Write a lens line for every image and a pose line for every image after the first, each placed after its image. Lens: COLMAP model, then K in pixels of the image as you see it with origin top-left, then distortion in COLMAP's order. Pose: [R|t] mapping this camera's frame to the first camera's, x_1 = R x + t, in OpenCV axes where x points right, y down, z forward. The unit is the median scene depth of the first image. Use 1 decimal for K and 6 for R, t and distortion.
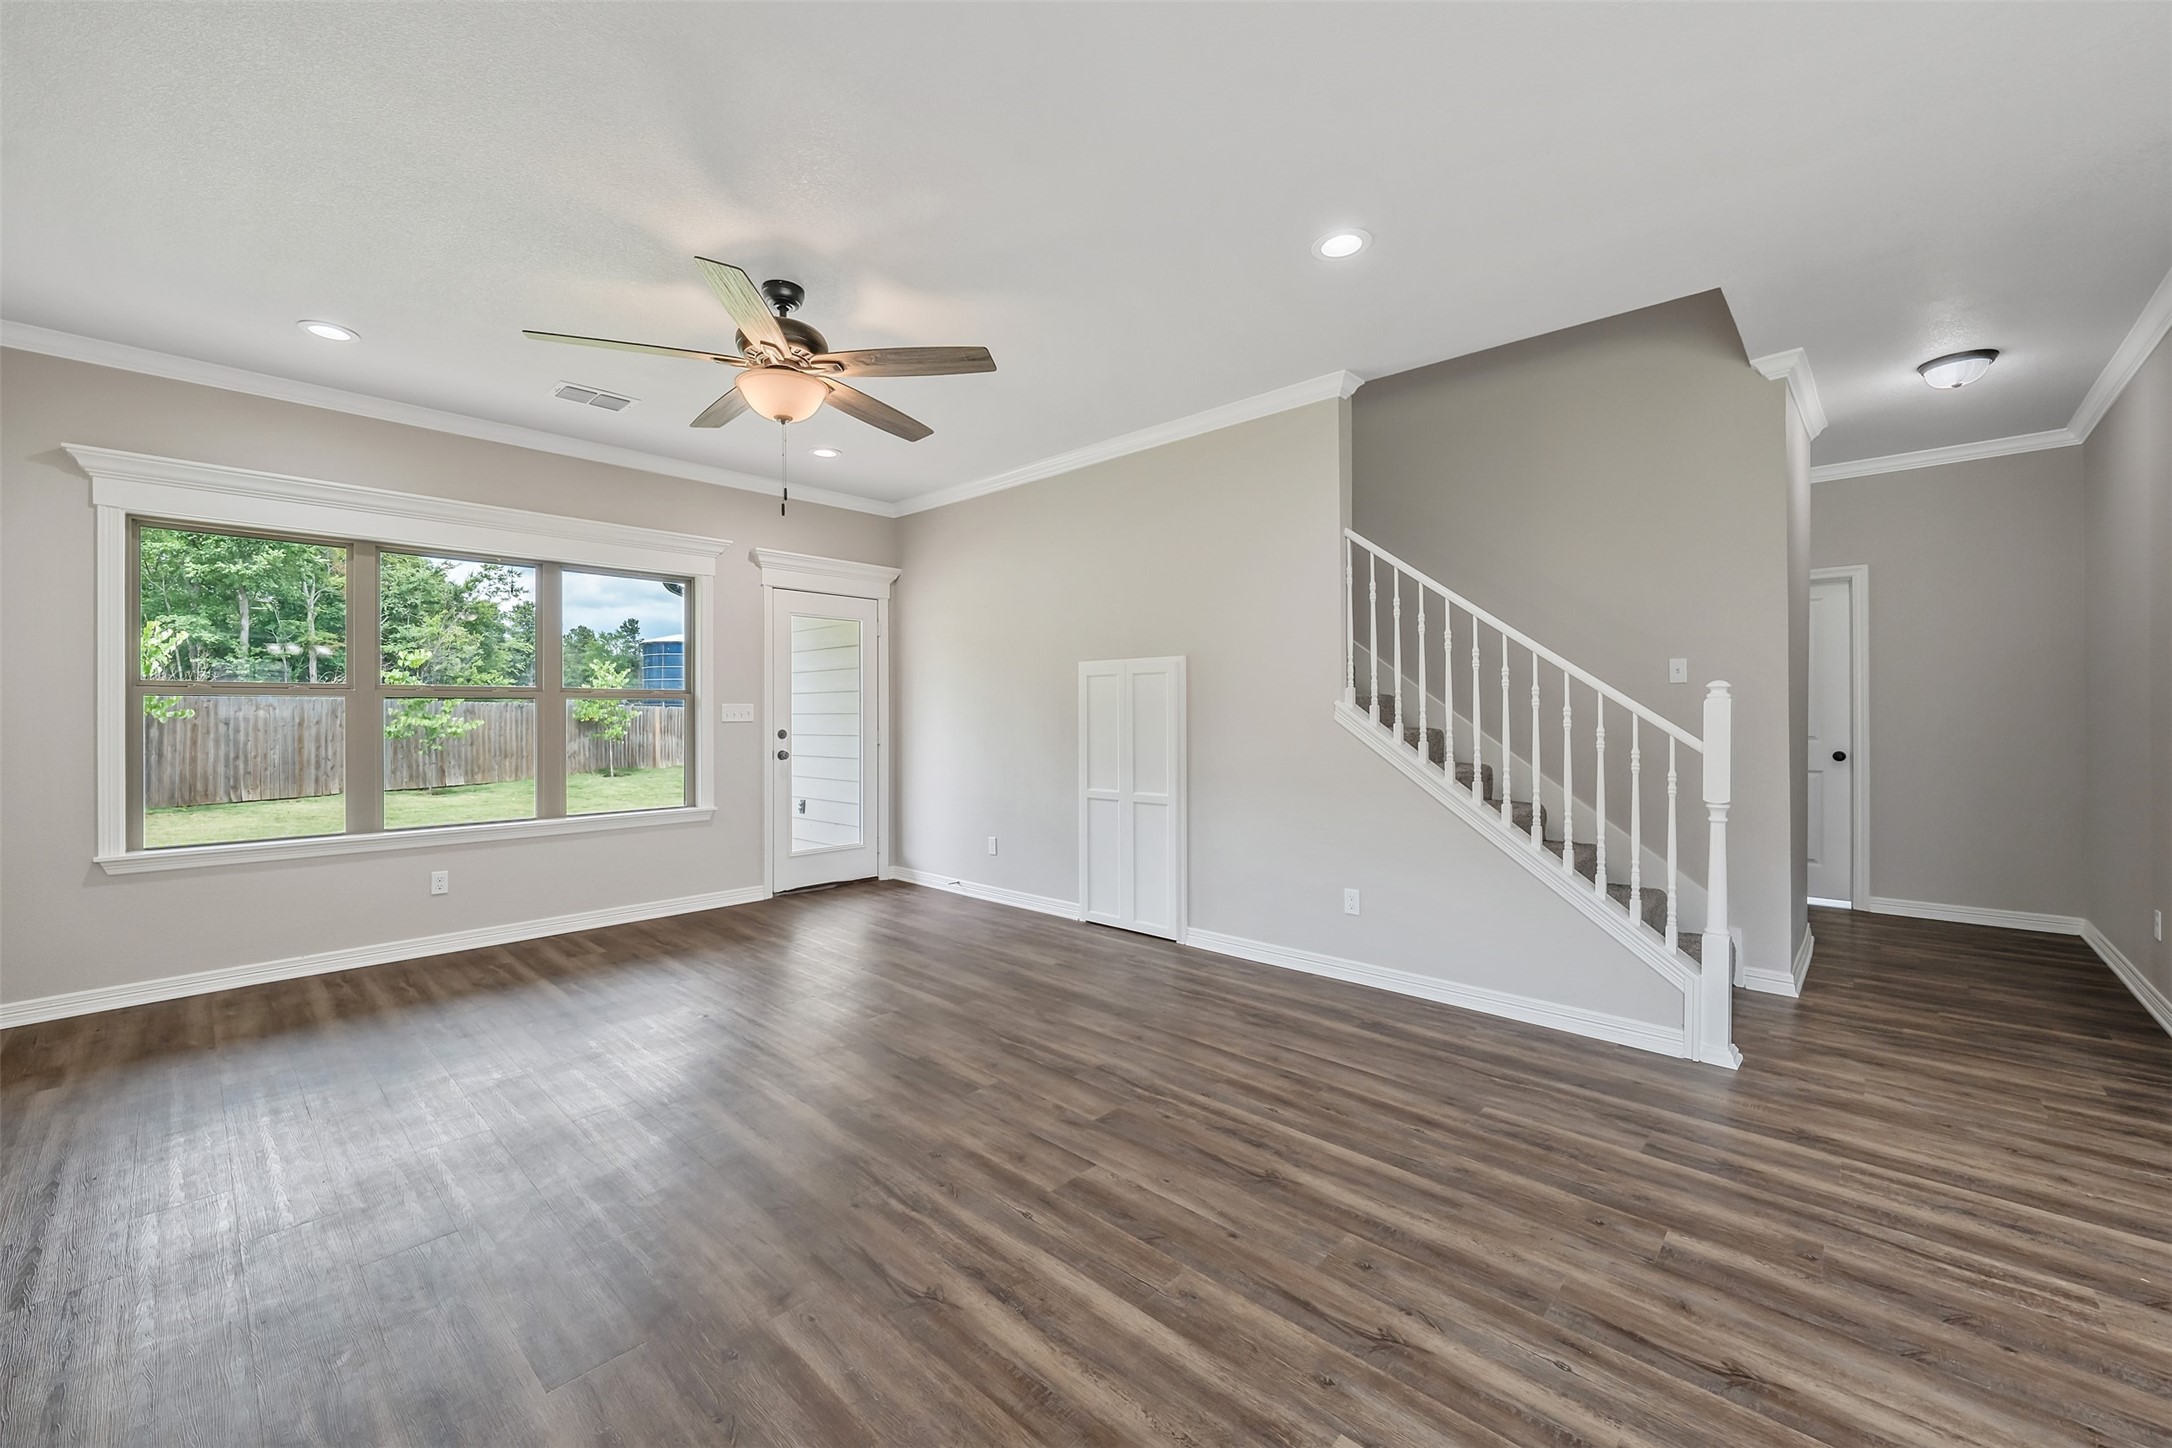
lens RADIAL K [[848.2, 0, 1086.2], [0, 848.2, 719.0], [0, 0, 1]] dist [-0.001703, -0.000097]
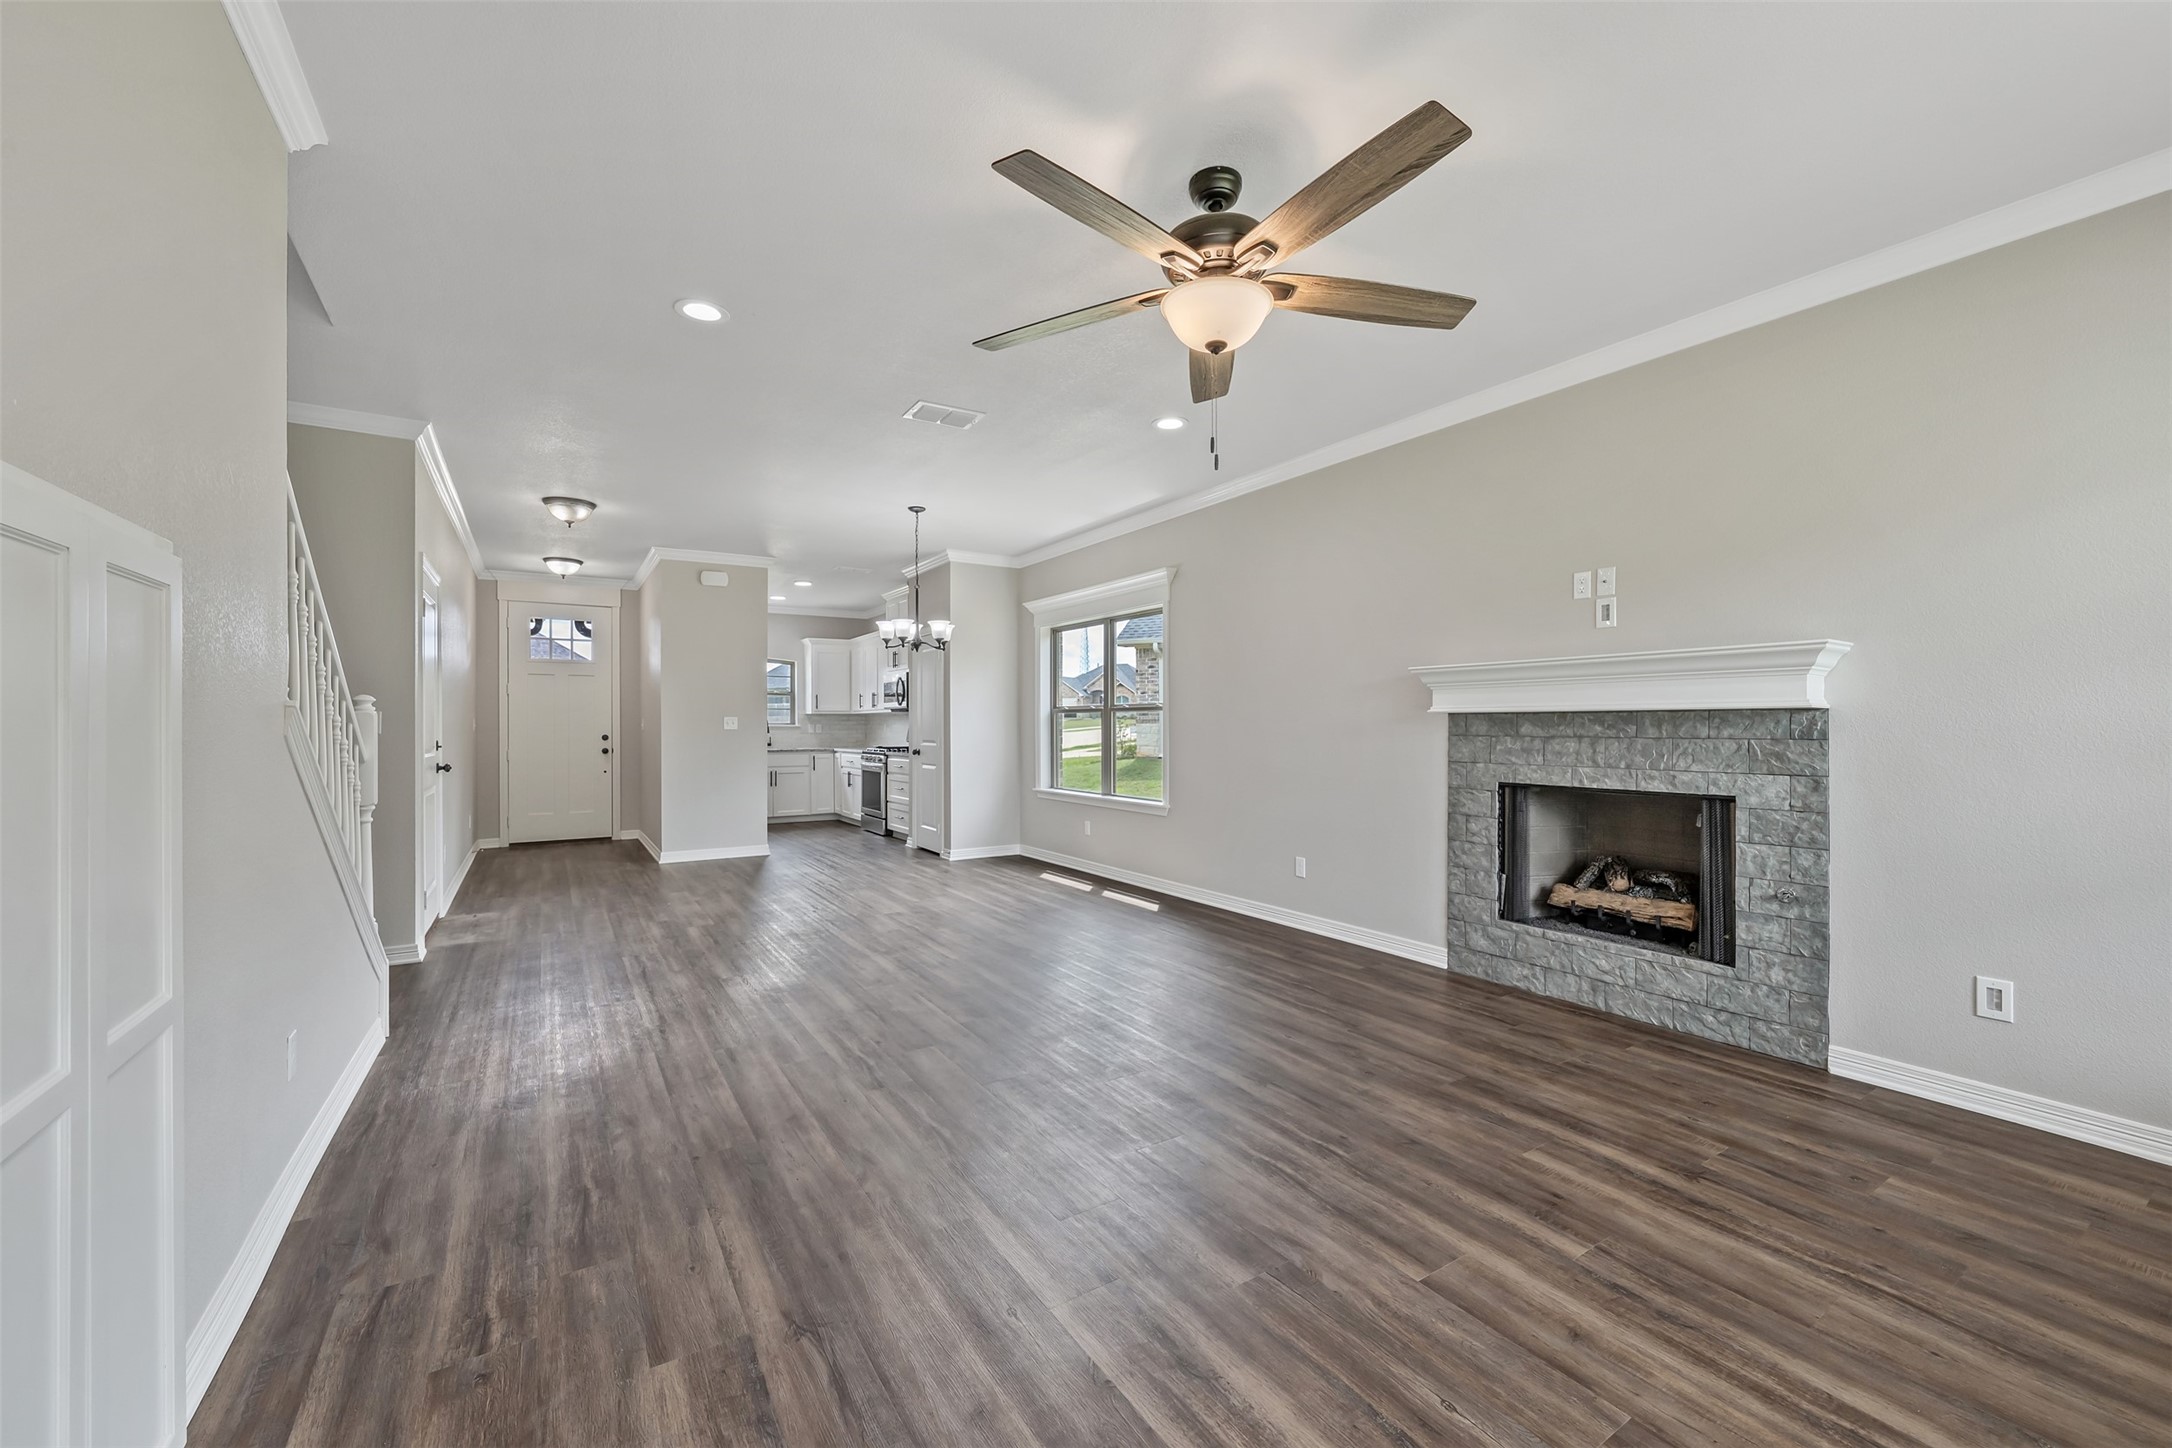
lens RADIAL K [[848.2, 0, 1086.2], [0, 848.2, 719.0], [0, 0, 1]] dist [-0.001703, -0.000097]
pose [[-0.968027, 0.004510, 0.250804, -0.394176], [0.004864, 0.999988, 0.000790, -0.008121], [-0.250797, 0.001985, -0.968038, 1.614693]]
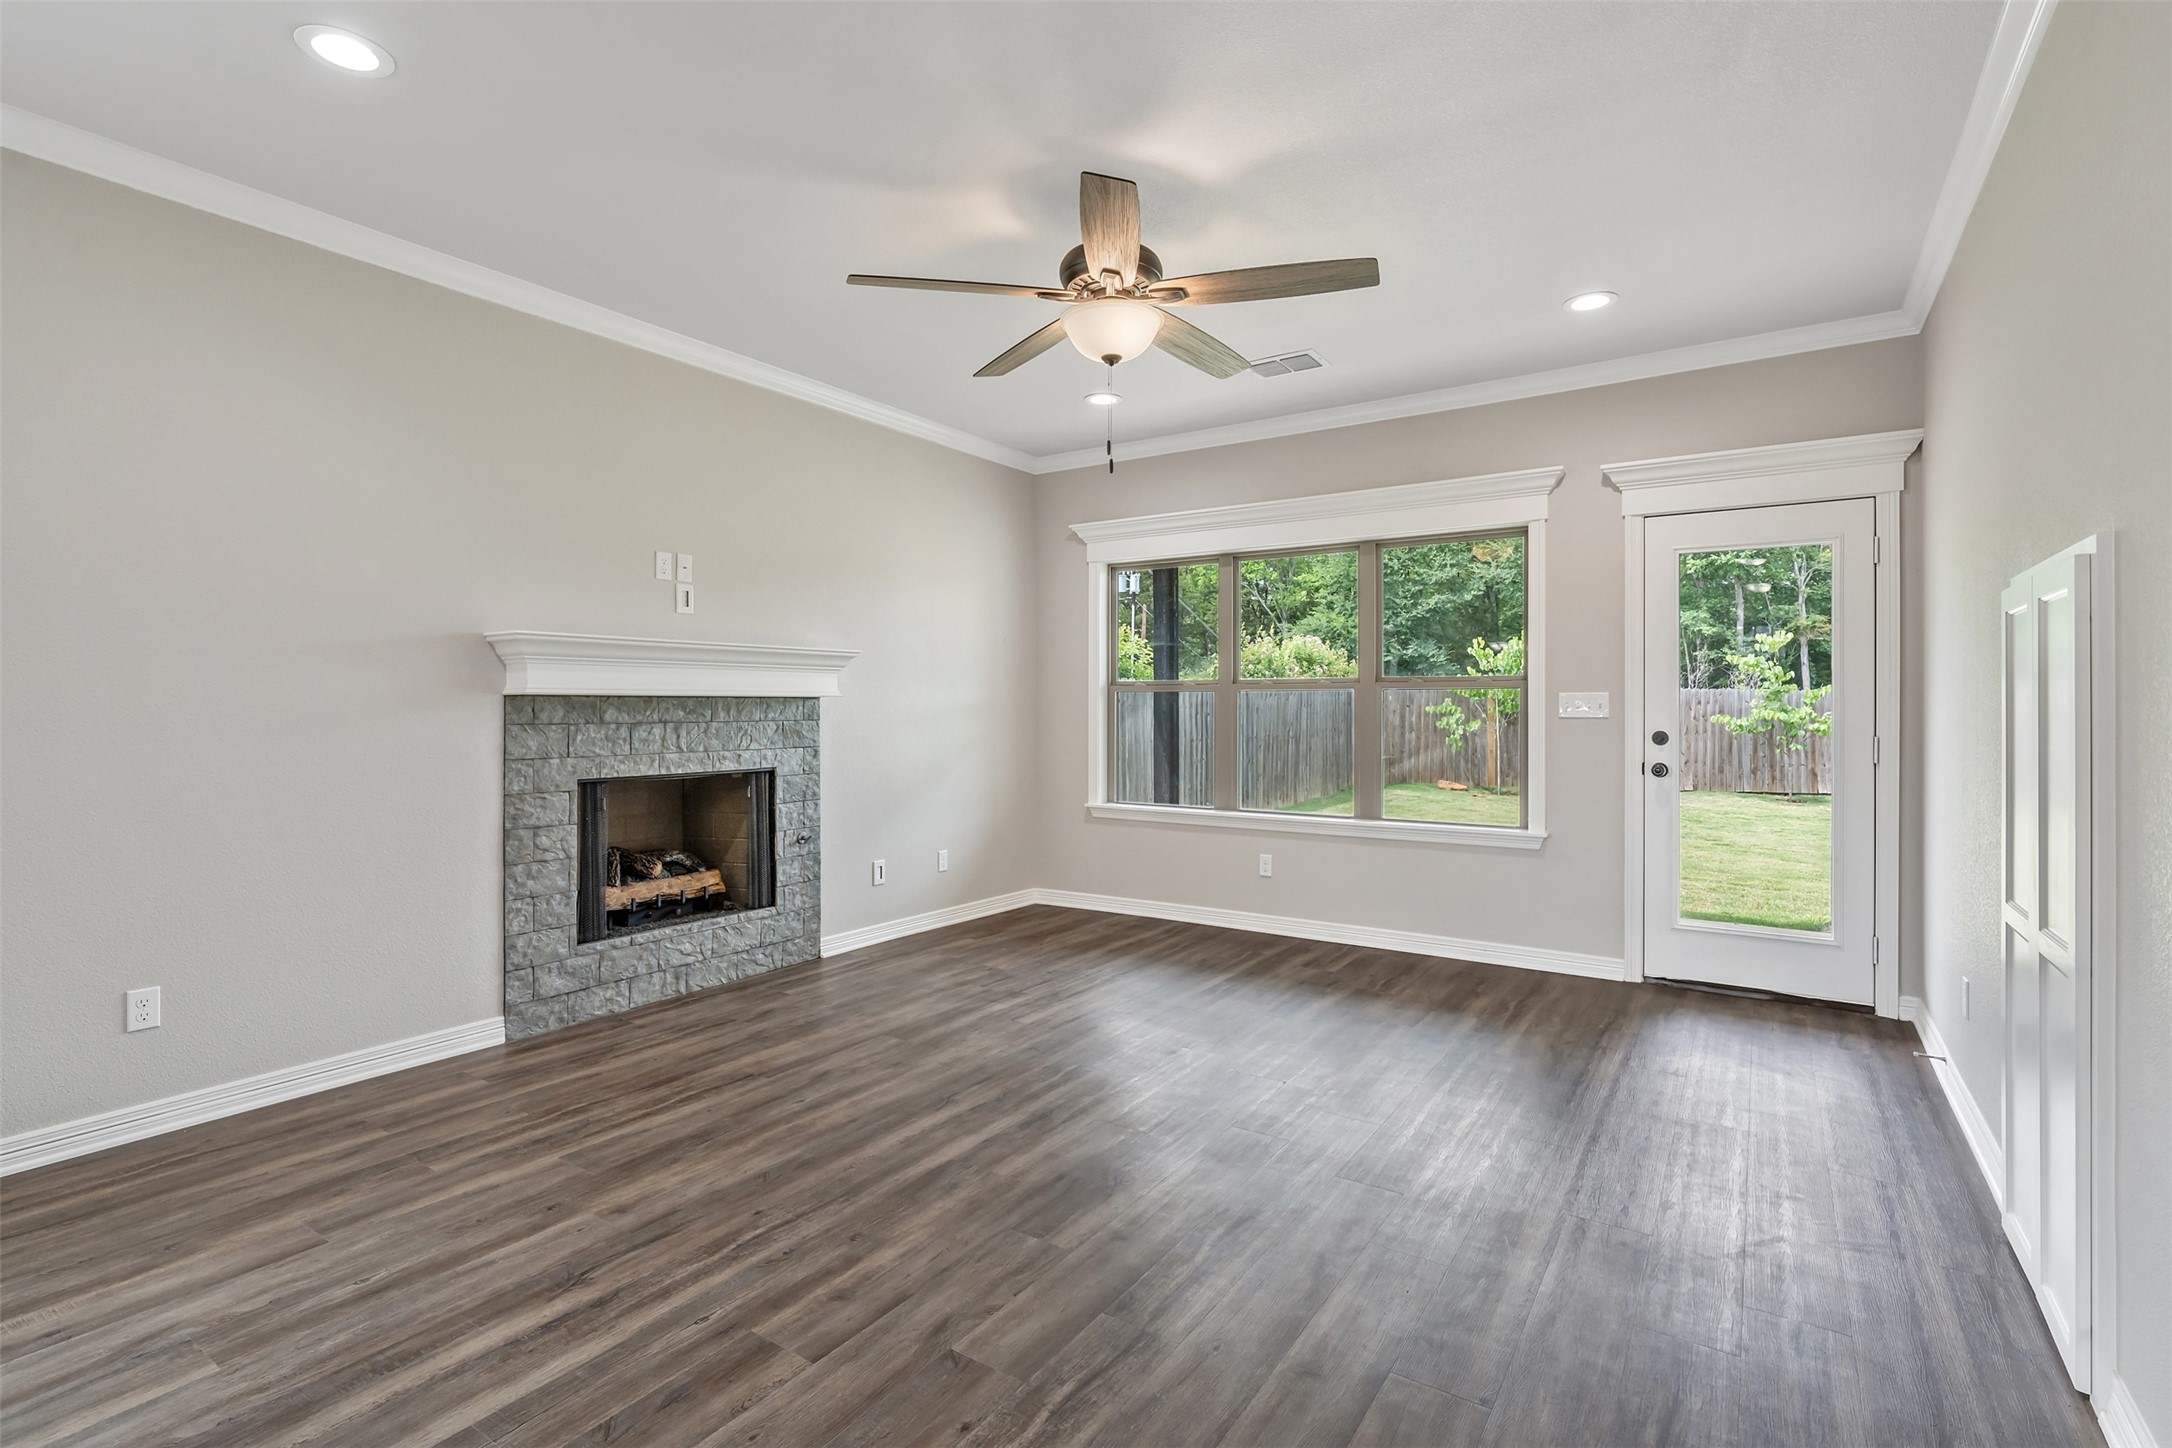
lens RADIAL K [[1020.8, 0, 1085.4], [0, 1020.8, 706.3], [0, 0, 1]] dist [0.000419, 0.000470]
pose [[0.158747, 0.002233, -0.987317, 0.582173], [-0.007572, 0.999971, 0.001044, -0.006448], [0.987290, 0.007310, 0.158760, 0.729672]]
